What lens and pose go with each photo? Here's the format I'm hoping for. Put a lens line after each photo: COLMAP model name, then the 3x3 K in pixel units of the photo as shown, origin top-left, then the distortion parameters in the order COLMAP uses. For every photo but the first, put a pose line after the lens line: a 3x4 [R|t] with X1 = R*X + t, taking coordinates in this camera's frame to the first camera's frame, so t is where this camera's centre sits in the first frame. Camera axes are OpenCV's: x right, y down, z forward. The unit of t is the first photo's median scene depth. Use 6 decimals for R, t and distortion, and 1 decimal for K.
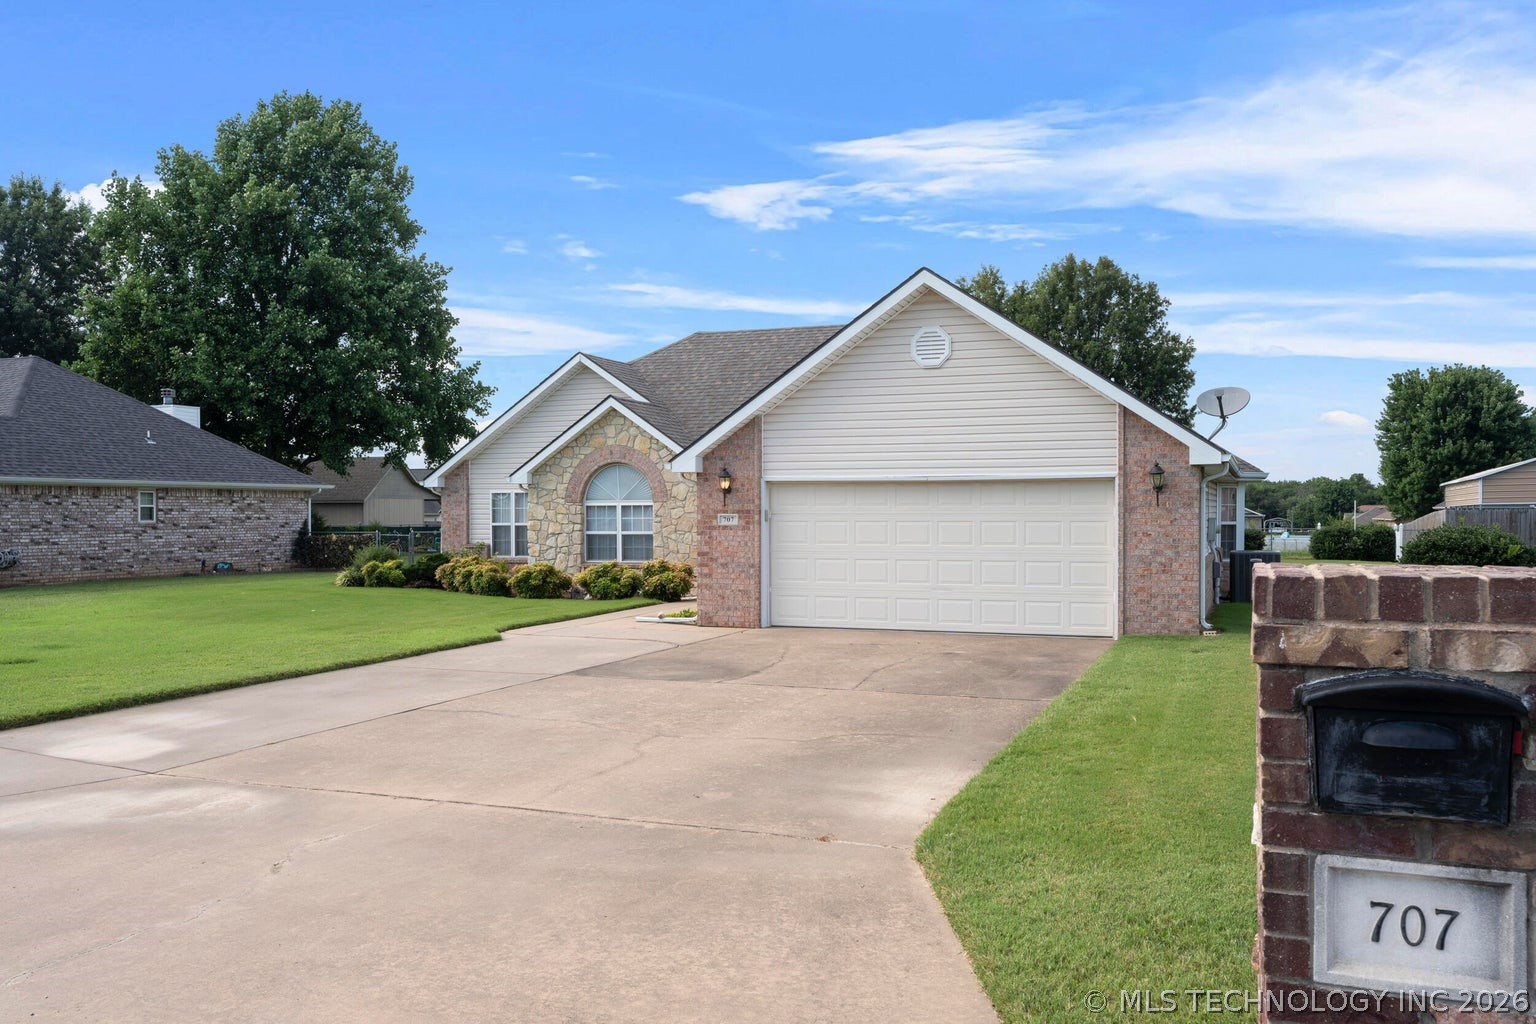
lens RADIAL K [[1250.3, 0, 751.5], [0, 1250.3, 521.5], [0, 0, 1]] dist [-0.009864, -0.000508]
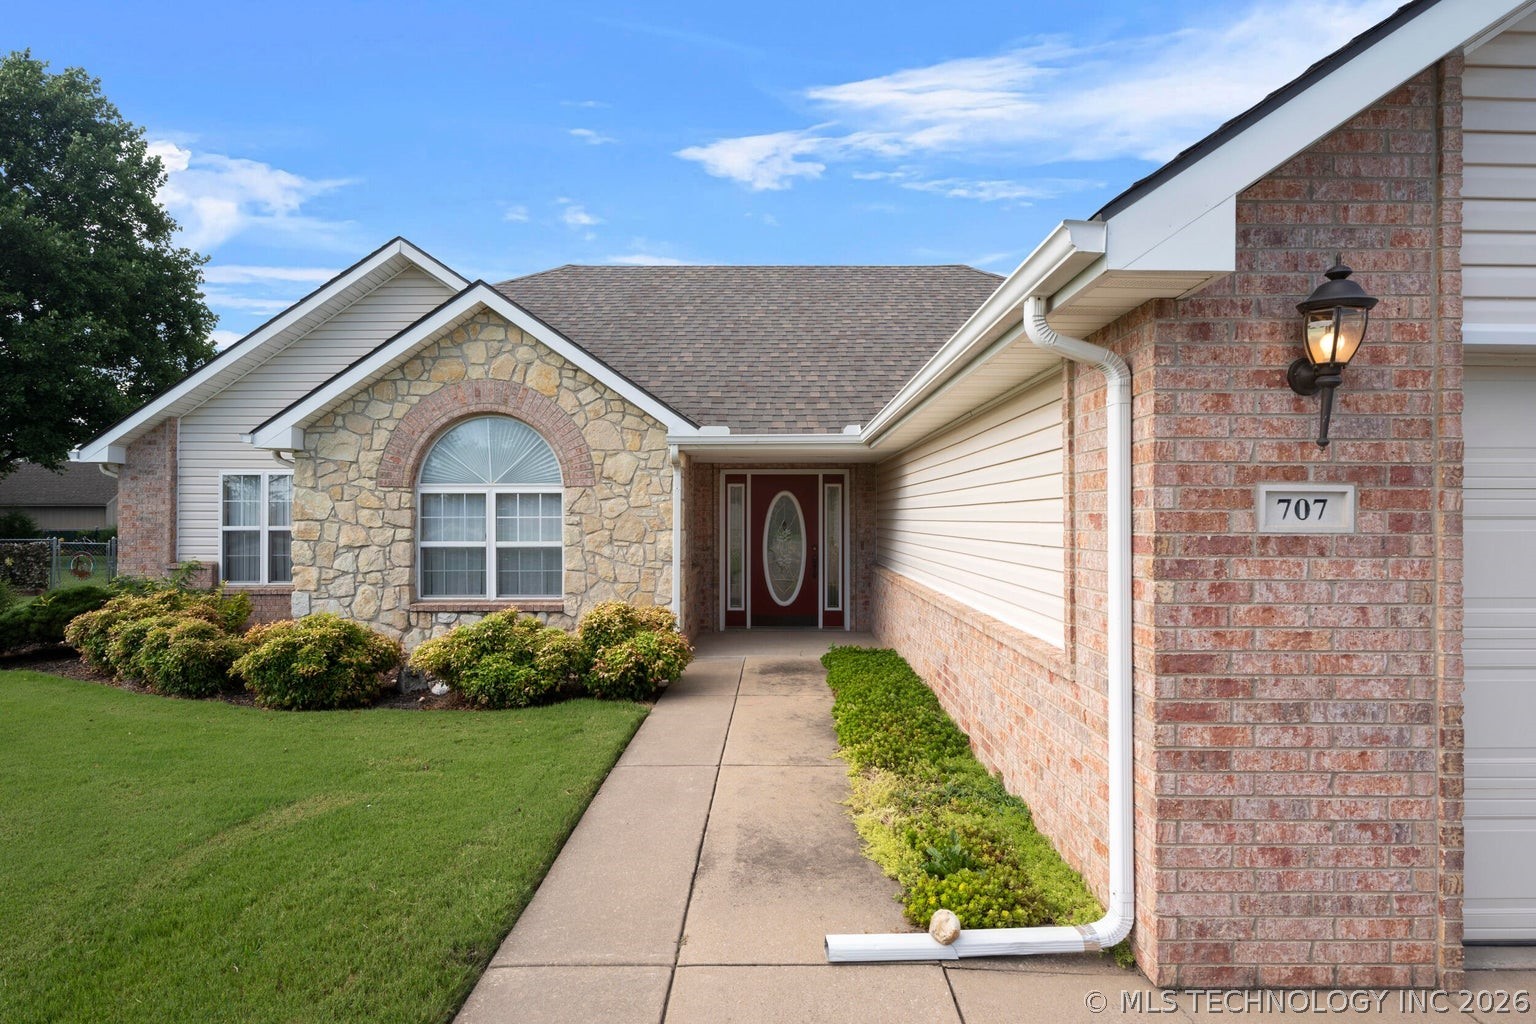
lens RADIAL K [[750.1, 0, 768.0], [0, 750.1, 512.0], [0, 0, 1]] dist [-0.000465, -0.000267]
pose [[0.928399, 0.007230, 0.371514, -0.115325], [-0.000331, 0.999826, -0.018632, 0.001058], [-0.371584, 0.017175, 0.928240, 0.659571]]
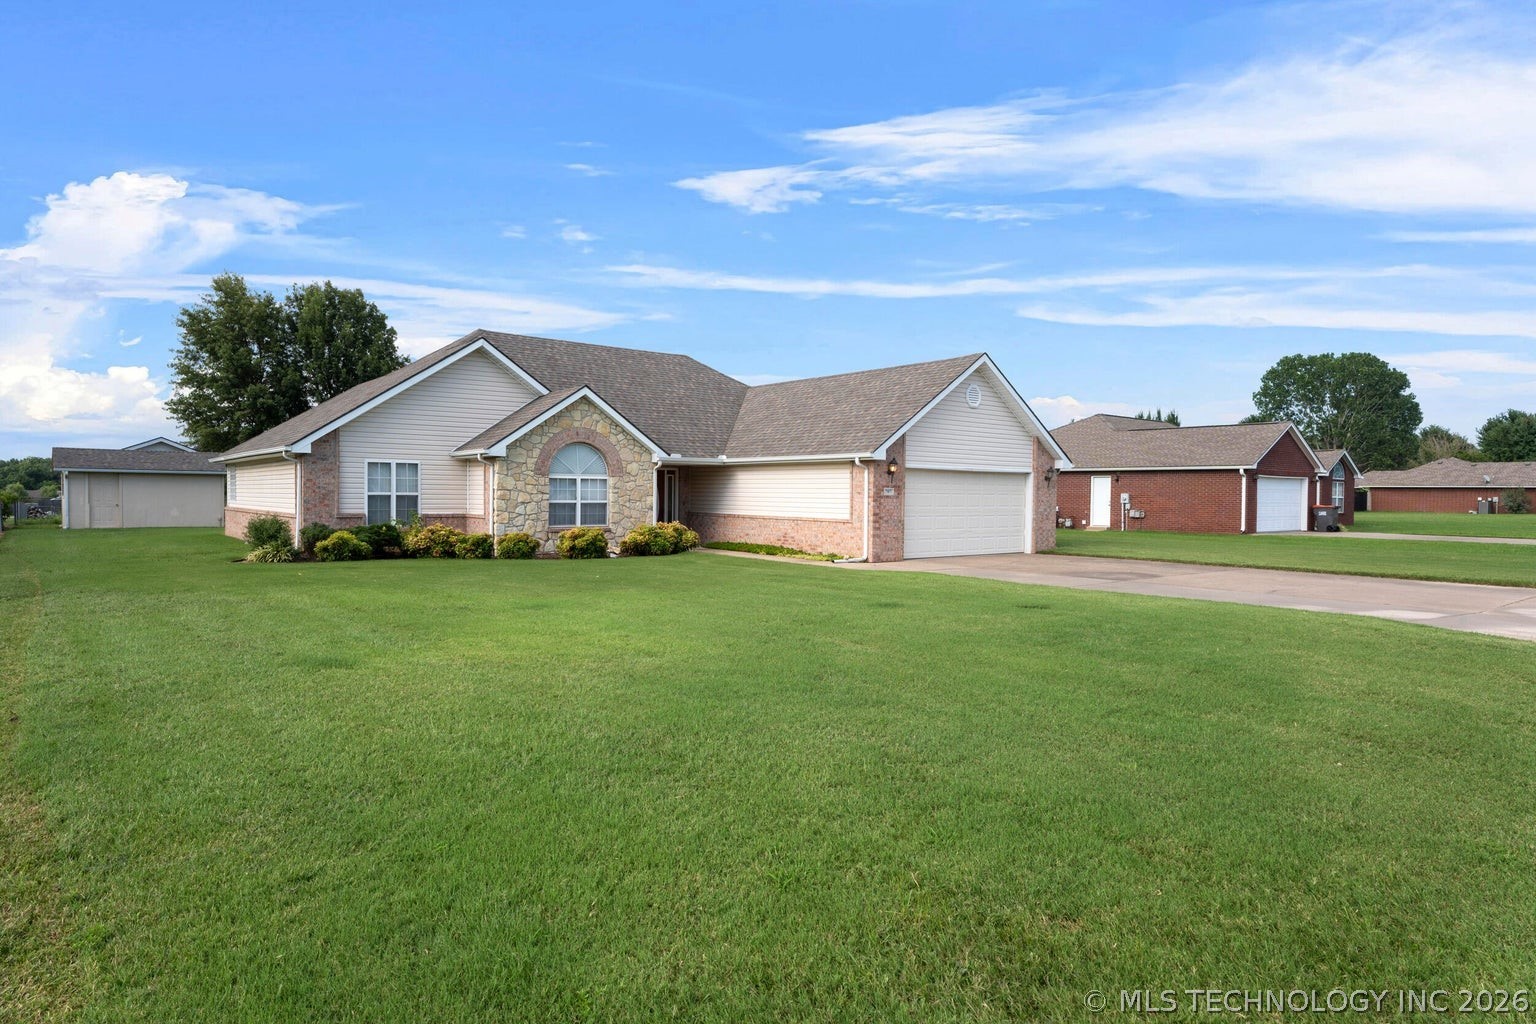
lens RADIAL K [[900.5, 0, 768.0], [0, 900.5, 512.0], [0, 0, 1]] dist [-0.004013, -0.000350]
pose [[0.485472, -0.008962, 0.874206, -0.765062], [-0.004195, 0.999912, 0.012580, 0.007314], [-0.874242, -0.009774, 0.485392, 0.429912]]
